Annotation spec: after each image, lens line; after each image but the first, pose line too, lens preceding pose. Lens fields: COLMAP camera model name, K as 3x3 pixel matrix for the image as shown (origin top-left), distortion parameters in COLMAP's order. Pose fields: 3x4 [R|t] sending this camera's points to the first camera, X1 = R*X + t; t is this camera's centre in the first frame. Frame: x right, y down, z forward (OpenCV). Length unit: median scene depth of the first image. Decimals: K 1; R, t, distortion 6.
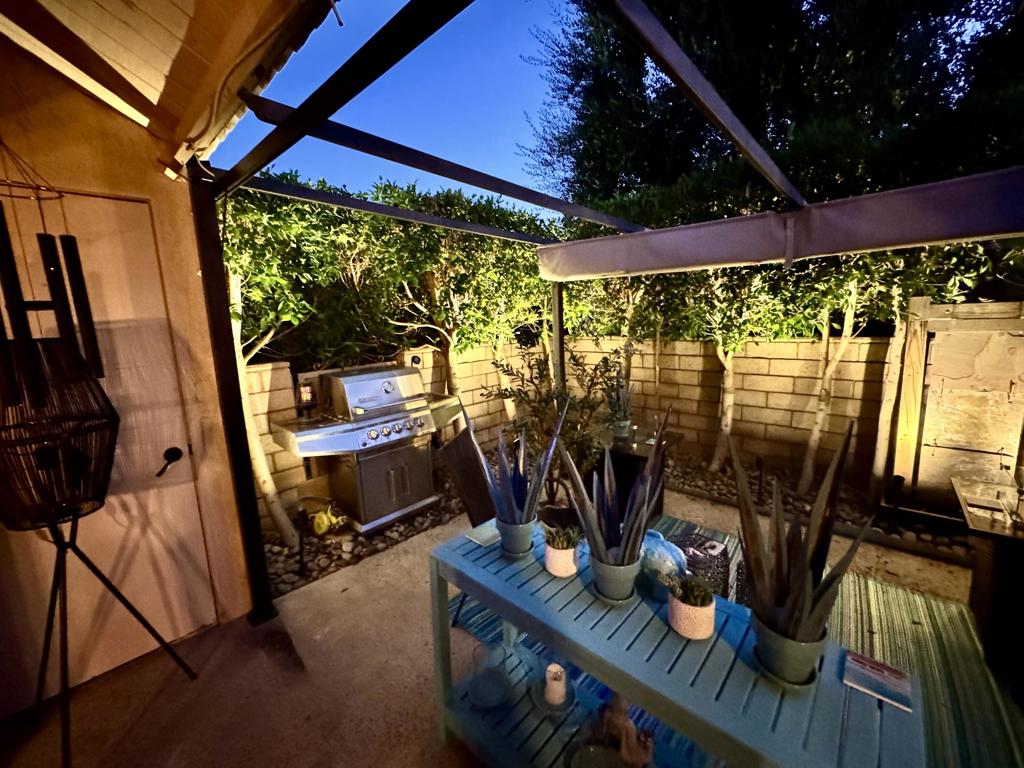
lens RADIAL K [[408.7, 0, 510.0], [0, 408.7, 381.0], [0, 0, 1]] dist [-0.002474, -0.000018]
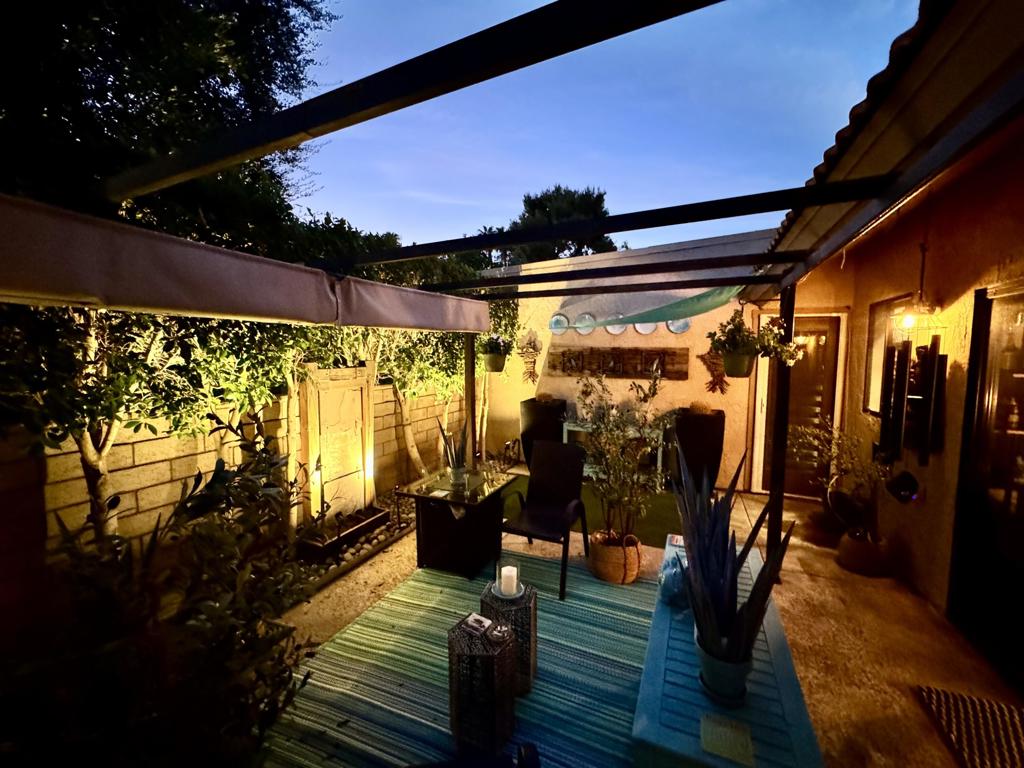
lens RADIAL K [[408.7, 0, 512.0], [0, 408.7, 378.3], [0, 0, 1]] dist [-0.002474, -0.000018]
pose [[-0.308943, -0.028964, 0.950639, -0.271078], [0.155479, 0.984552, 0.080525, -0.141995], [-0.938286, 0.172683, -0.299667, 0.689229]]
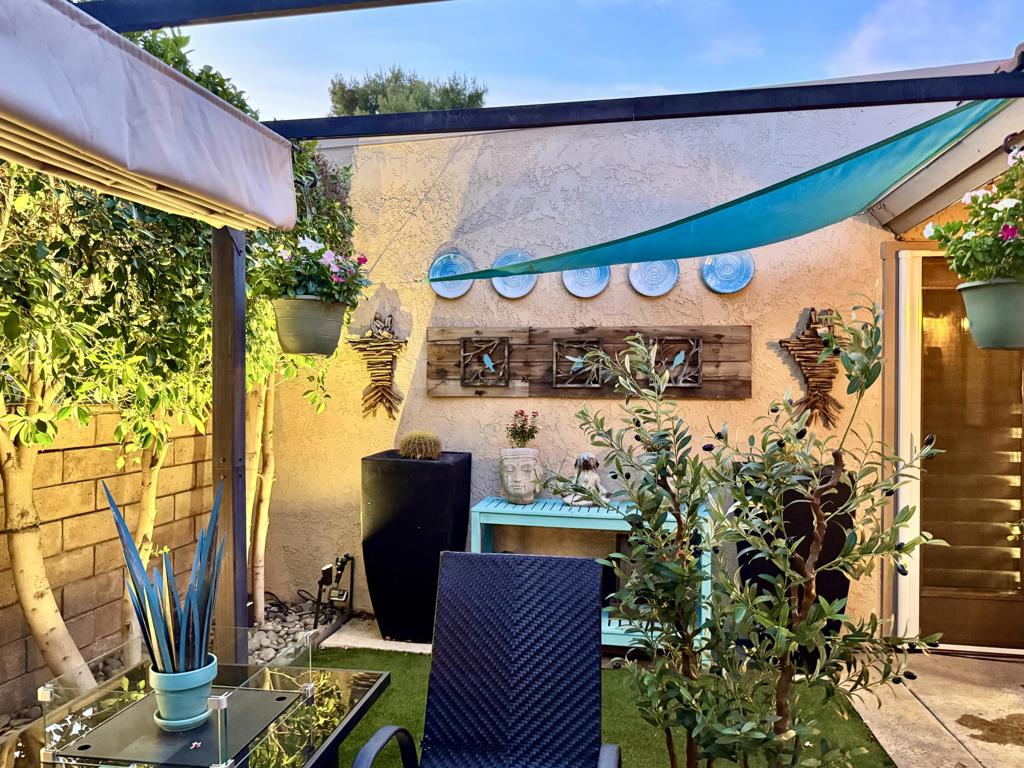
lens RADIAL K [[759.5, 0, 502.7], [0, 759.5, 388.0], [0, 0, 1]] dist [0.052169, -0.067142]
pose [[-0.538385, 0.033929, 0.842016, 0.167776], [0.145622, 0.987903, 0.053302, -0.047754], [-0.830022, 0.151313, -0.536813, 0.621158]]
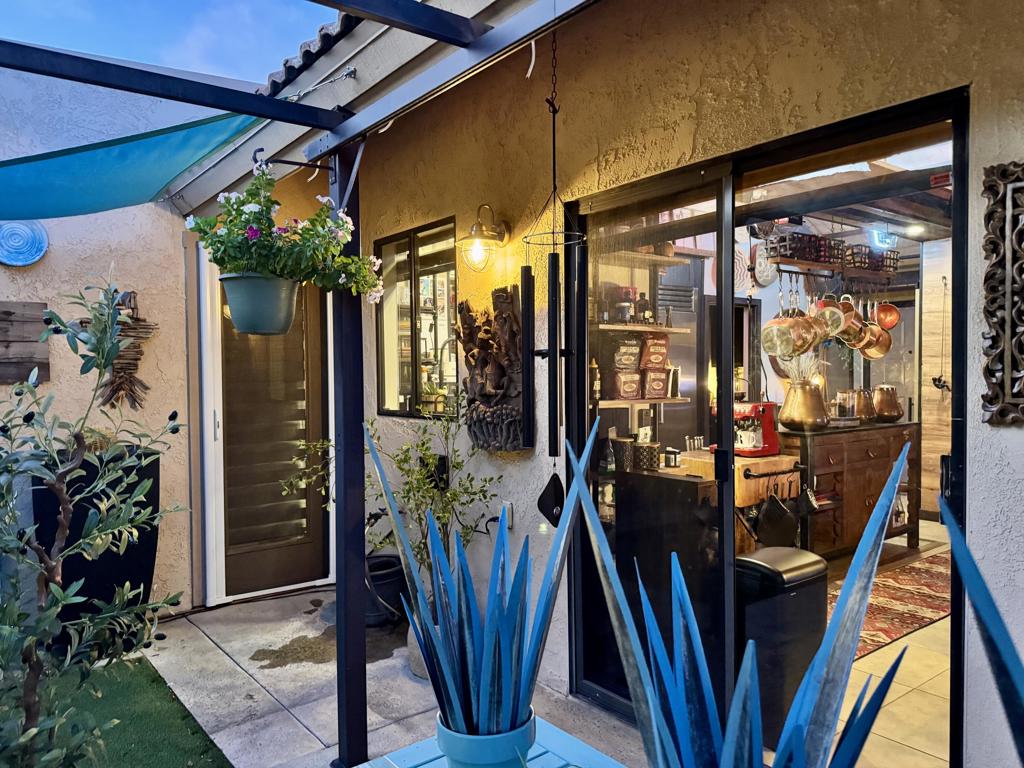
lens RADIAL K [[722.7, 0, 508.6], [0, 722.7, 389.4], [0, 0, 1]] dist [0.050735, -0.065301]
pose [[-0.984312, 0.040885, 0.171632, 0.118194], [0.071225, 0.982072, 0.174533, -0.037403], [-0.161419, 0.184020, -0.969578, 0.580969]]
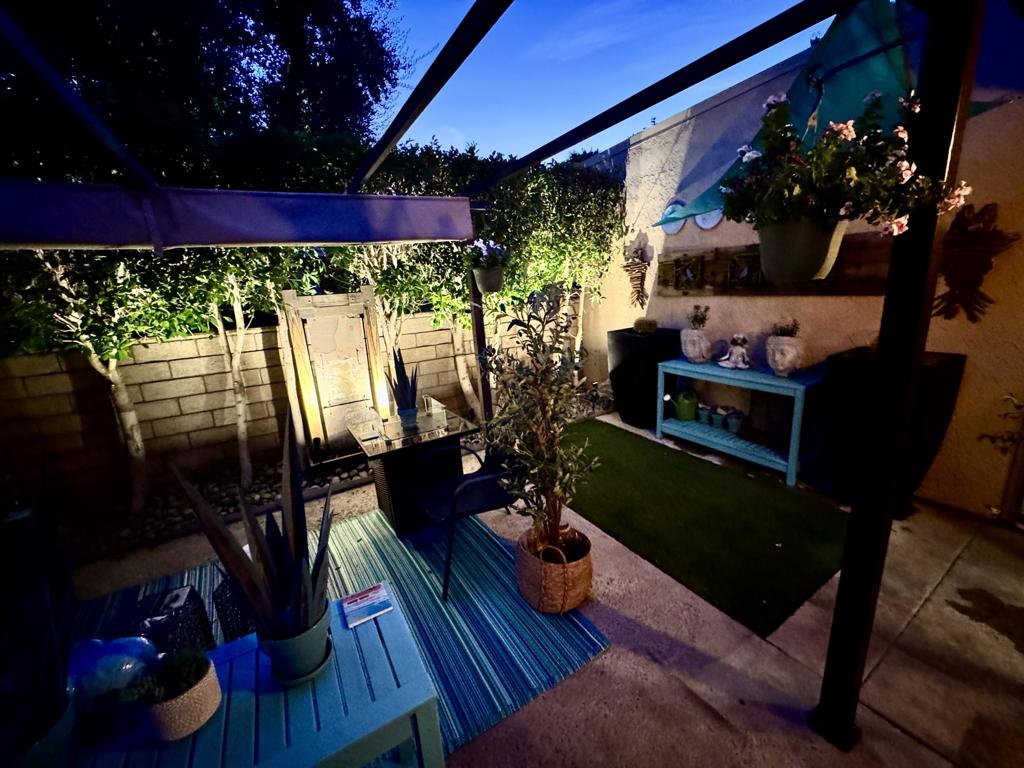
lens RADIAL K [[408.7, 0, 514.7], [0, 408.7, 383.0], [0, 0, 1]] dist [-0.002474, -0.000018]
pose [[0.277518, -0.206829, 0.938193, 0.009187], [0.194686, 0.968397, 0.155899, 0.000047], [-0.940788, 0.139388, 0.309014, 0.038310]]
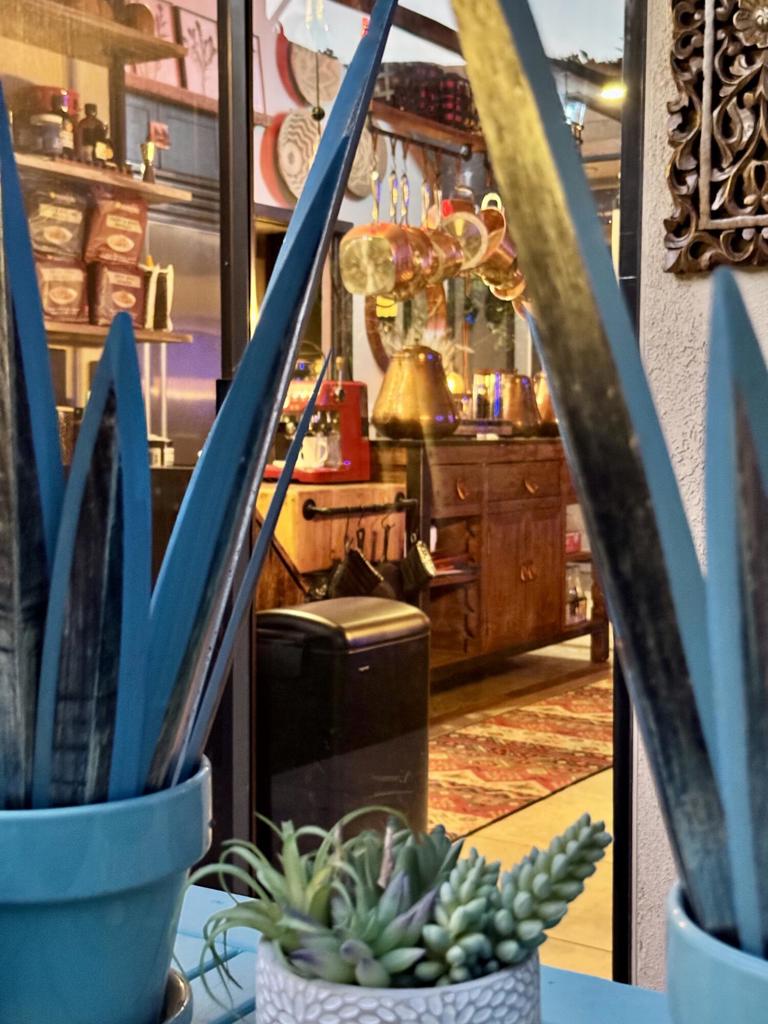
lens RADIAL K [[1441.2, 0, 363.2], [0, 1441.2, 529.5], [0, 0, 1]] dist [0.063605, 0.000000]
pose [[-0.987847, 0.043955, -0.149084, 0.075795], [0.008955, 0.973682, 0.227735, 0.086948], [0.155171, 0.223632, -0.962243, 0.576810]]
